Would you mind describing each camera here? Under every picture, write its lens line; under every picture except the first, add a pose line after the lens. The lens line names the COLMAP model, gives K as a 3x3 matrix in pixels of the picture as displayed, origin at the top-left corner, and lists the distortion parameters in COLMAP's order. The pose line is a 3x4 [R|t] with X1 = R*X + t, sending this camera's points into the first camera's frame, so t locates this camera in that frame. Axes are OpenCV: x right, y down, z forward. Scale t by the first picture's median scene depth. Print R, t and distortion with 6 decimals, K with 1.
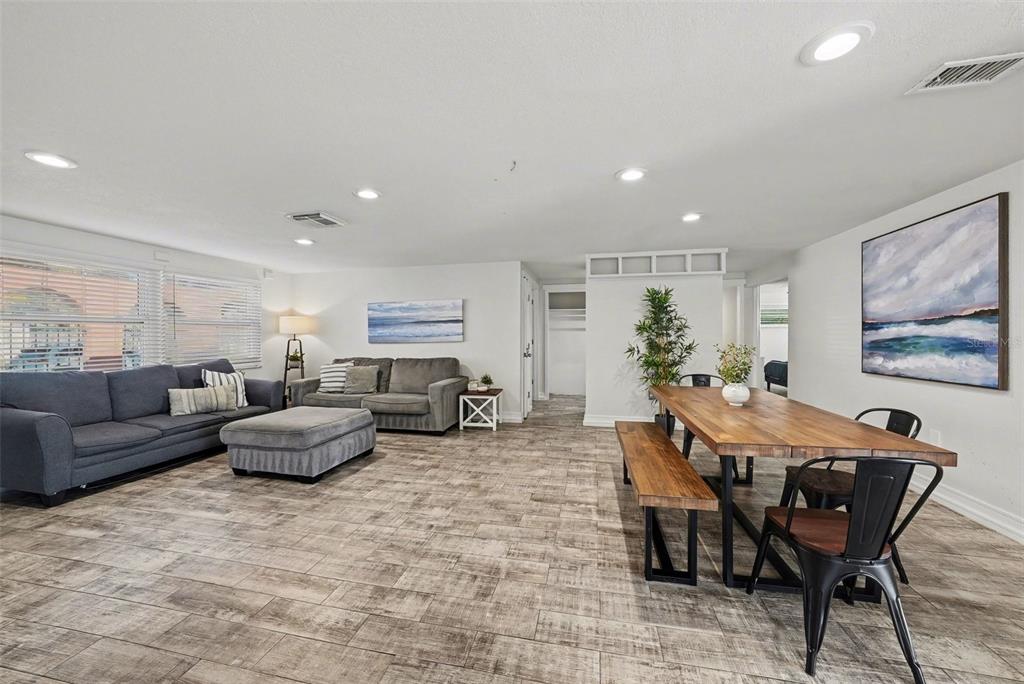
lens RADIAL K [[373.4, 0, 513.7], [0, 373.4, 341.2], [0, 0, 1]] dist [-0.020545, 0.004821]
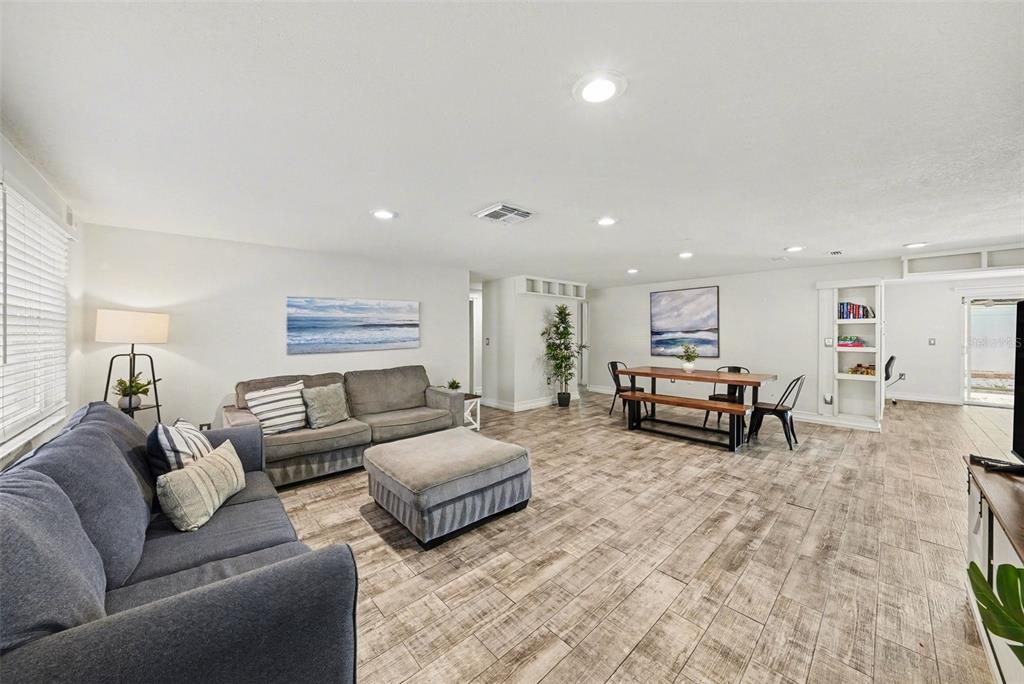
lens RADIAL K [[361.7, 0, 510.8], [0, 361.7, 338.2], [0, 0, 1]] dist [-0.023482, 0.005466]
pose [[0.576685, -0.013019, 0.816863, -1.119655], [0.018387, 0.999827, 0.002955, -0.030632], [-0.816760, 0.013315, 0.576824, 0.446337]]
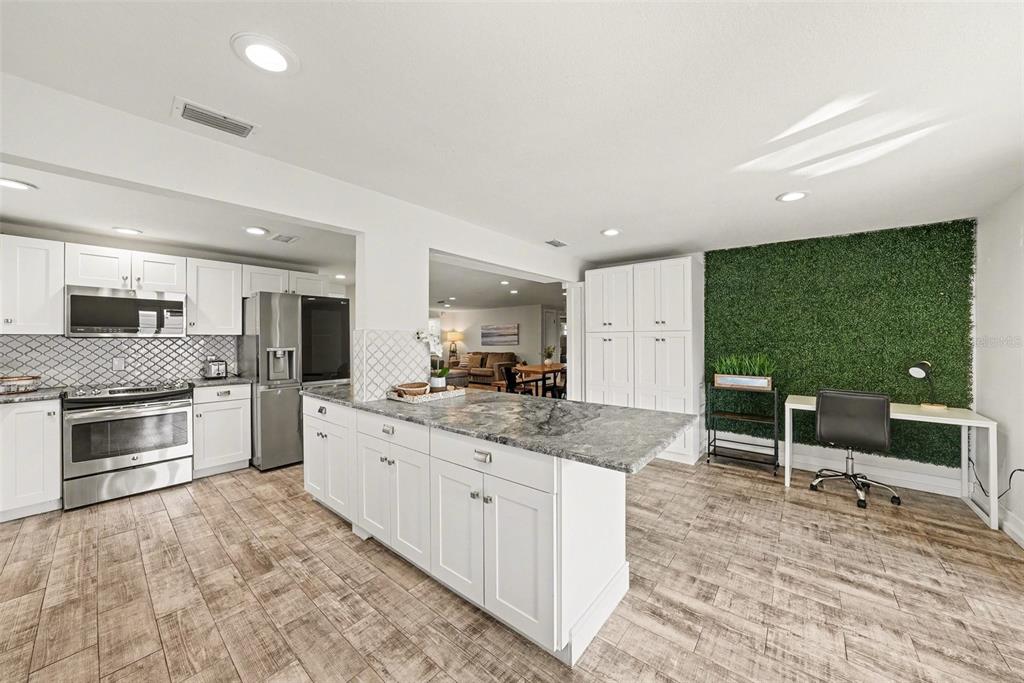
lens RADIAL K [[360.4, 0, 518.8], [0, 360.4, 337.5], [0, 0, 1]] dist [-0.019044, 0.004967]
pose [[0.887883, -0.004388, -0.460048, 1.183934], [-0.002828, 0.999884, -0.014996, -0.011631], [0.460060, 0.014615, 0.887767, -1.147768]]
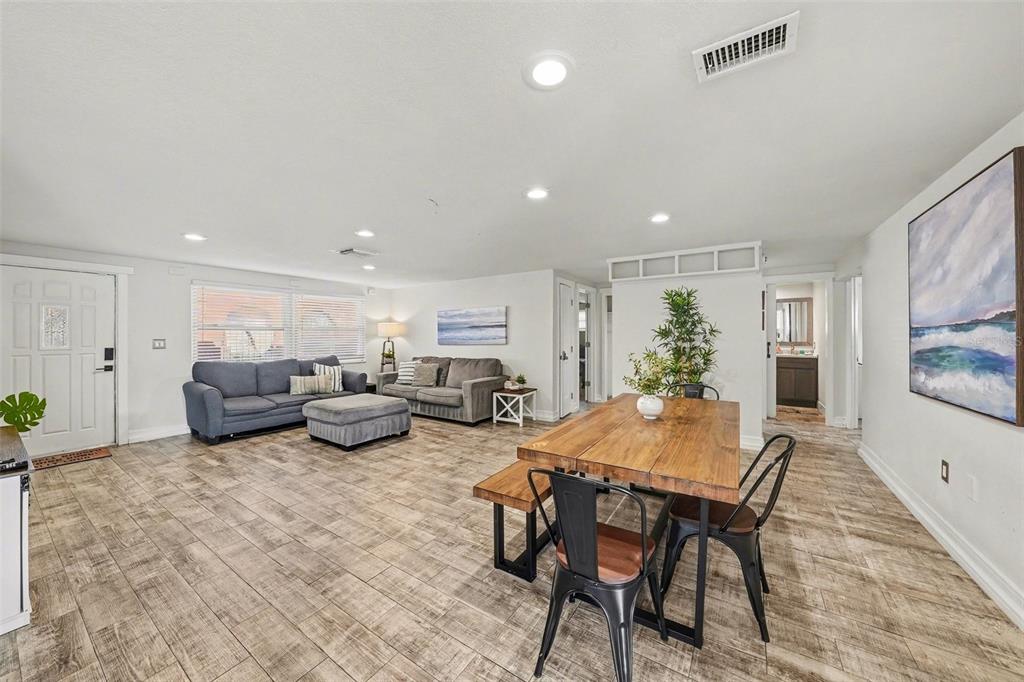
lens RADIAL K [[360.7, 0, 513.2], [0, 360.7, 336.6], [0, 0, 1]] dist [-0.025324, 0.005051]
pose [[0.931447, 0.001951, -0.363873, 0.417937], [-0.006082, 0.999929, -0.010208, -0.016531], [0.363827, 0.011722, 0.931393, 0.009716]]
